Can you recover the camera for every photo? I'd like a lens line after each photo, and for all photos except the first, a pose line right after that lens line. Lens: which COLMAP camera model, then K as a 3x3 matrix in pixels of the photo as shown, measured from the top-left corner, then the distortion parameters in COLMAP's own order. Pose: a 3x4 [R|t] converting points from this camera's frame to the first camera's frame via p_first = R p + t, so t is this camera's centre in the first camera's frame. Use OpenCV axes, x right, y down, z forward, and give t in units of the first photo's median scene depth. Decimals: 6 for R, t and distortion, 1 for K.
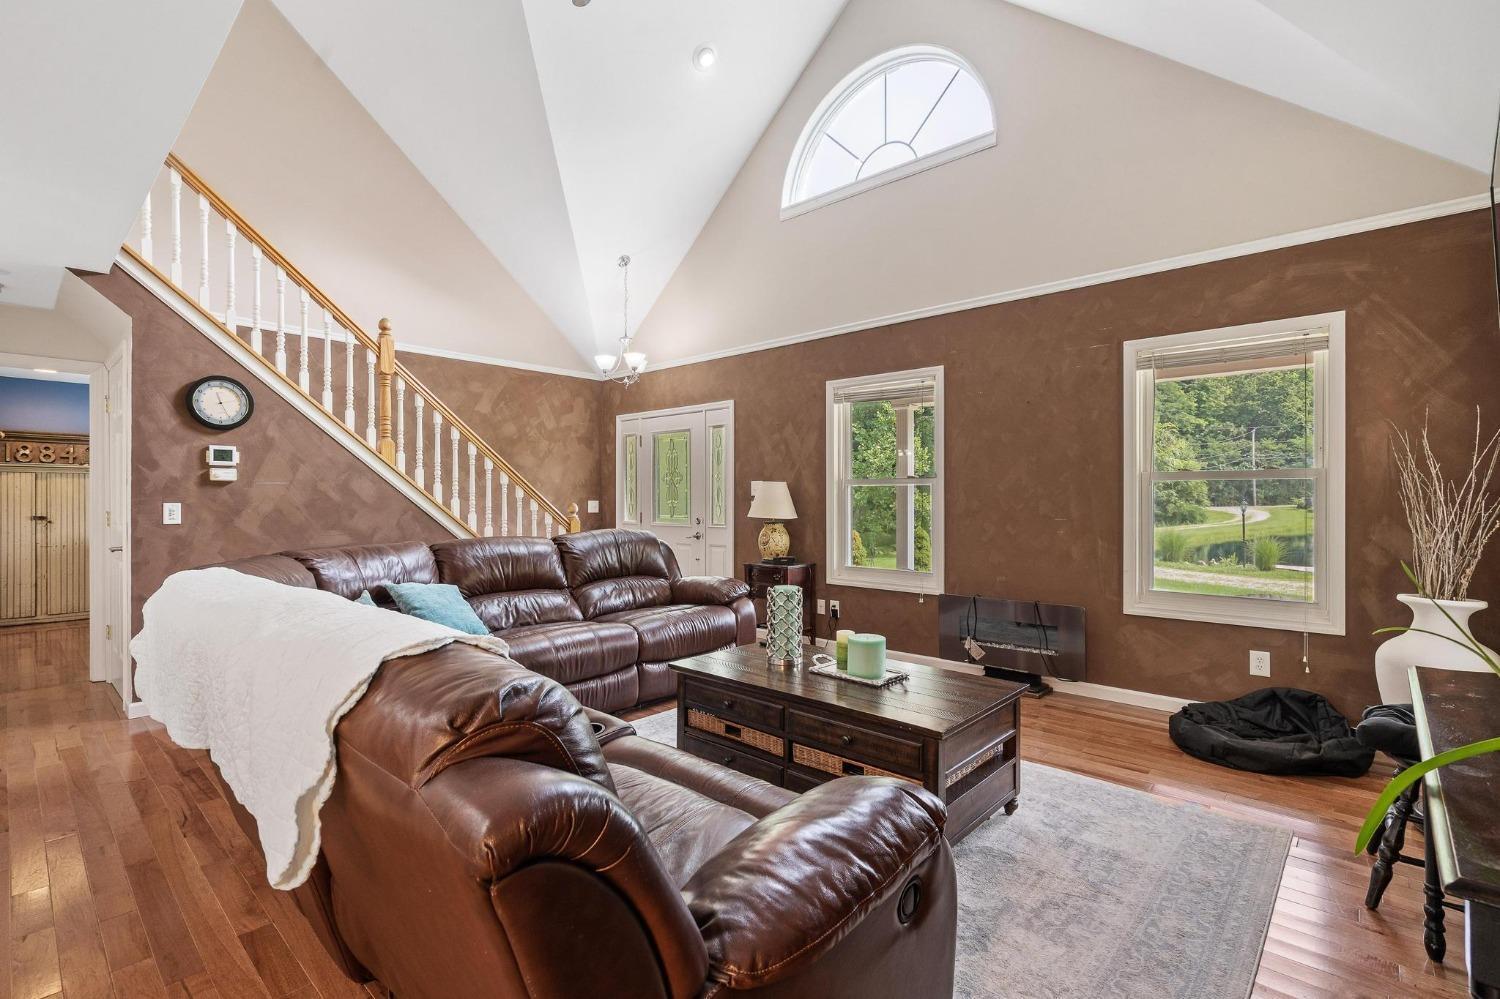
lens RADIAL K [[694.5, 0, 749.8], [0, 694.5, 497.3], [0, 0, 1]] dist [0.000732, 0.001077]
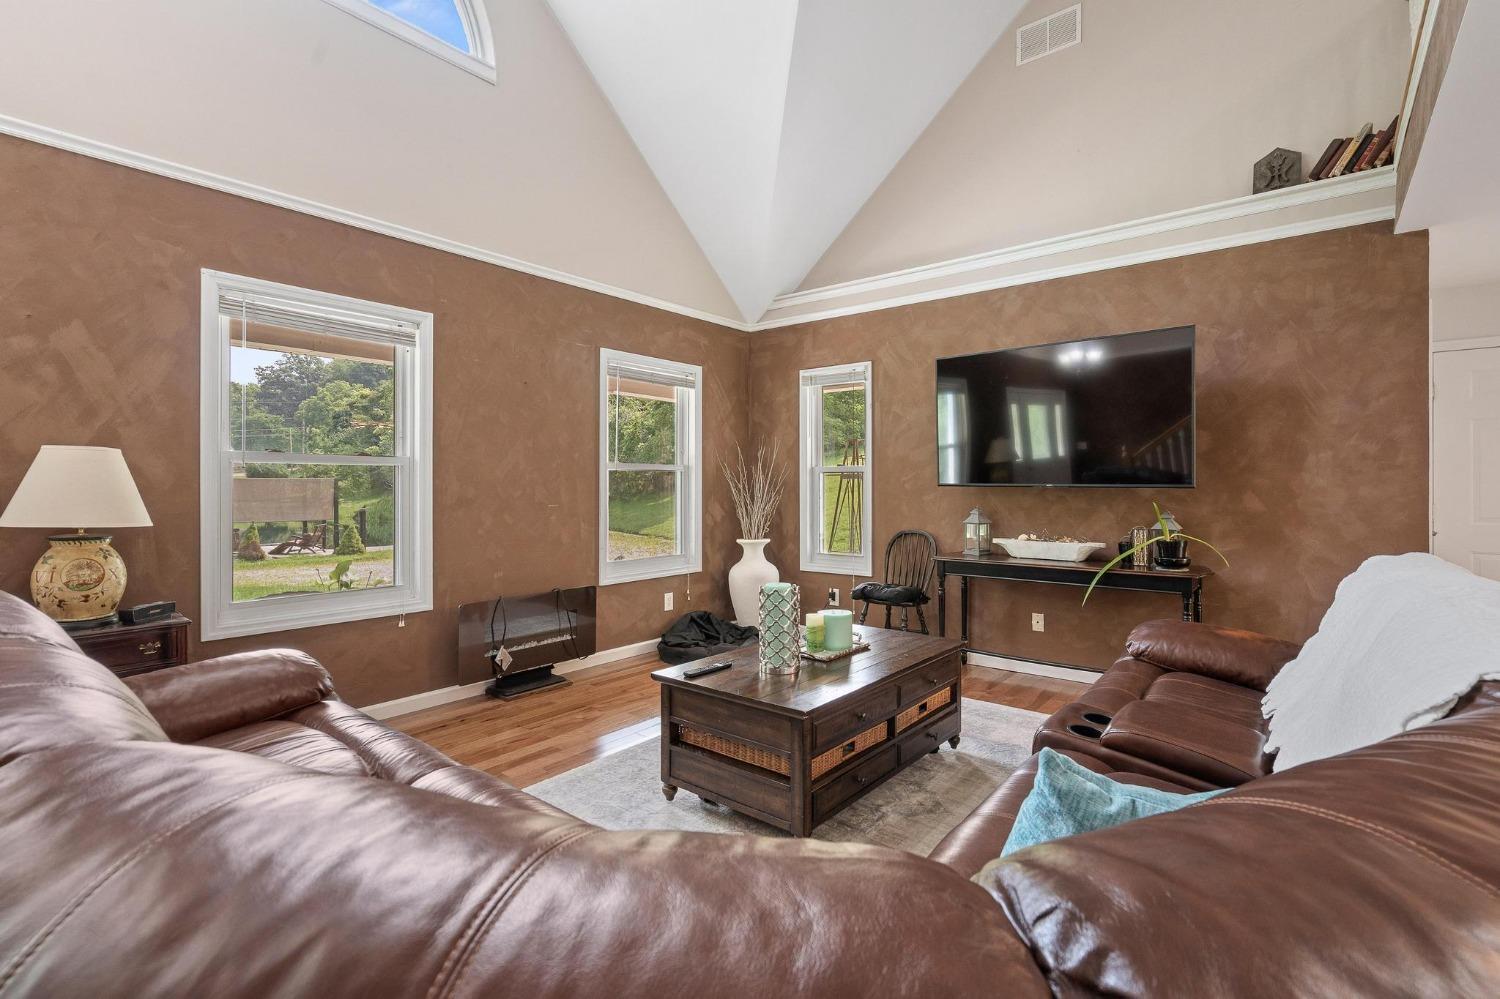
lens RADIAL K [[694.5, 0, 754.4], [0, 694.5, 488.6], [0, 0, 1]] dist [0.000732, 0.001077]
pose [[-0.061328, -0.000412, 0.998118, -0.536301], [0.003342, 0.999994, 0.000618, 0.006765], [-0.998112, 0.003373, -0.061326, 0.712077]]
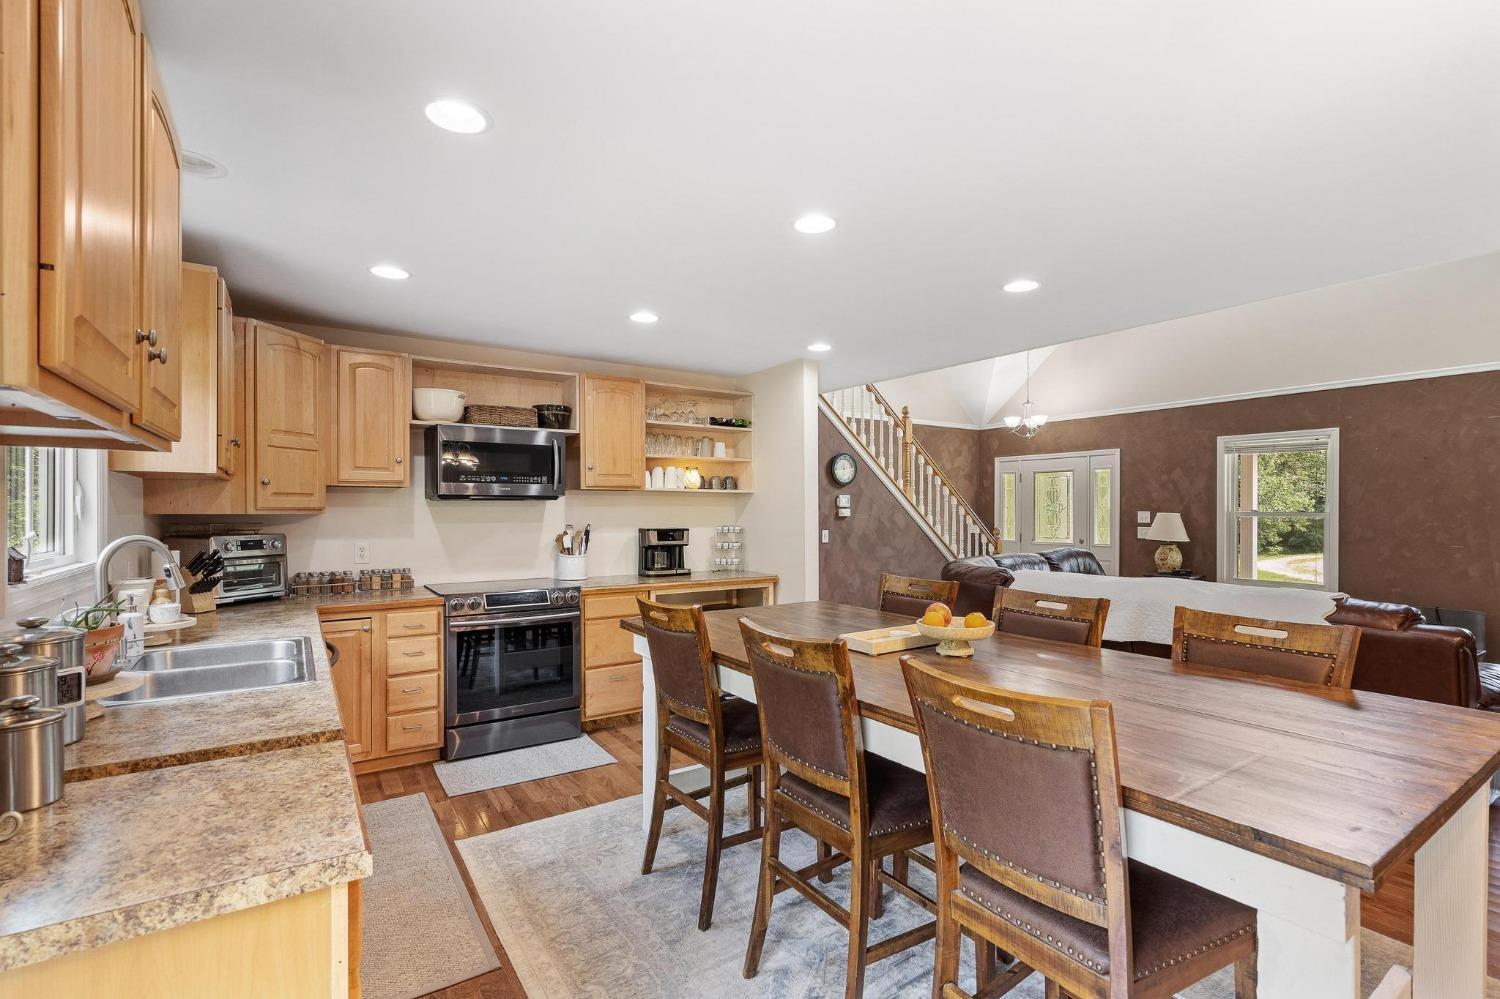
lens RADIAL K [[694.5, 0, 756.3], [0, 694.5, 511.3], [0, 0, 1]] dist [0.000732, 0.001077]
pose [[0.972348, 0.001953, -0.233528, -0.503814], [-0.000821, 0.999987, 0.004944, -0.037899], [0.233535, -0.004615, 0.972337, -0.558937]]
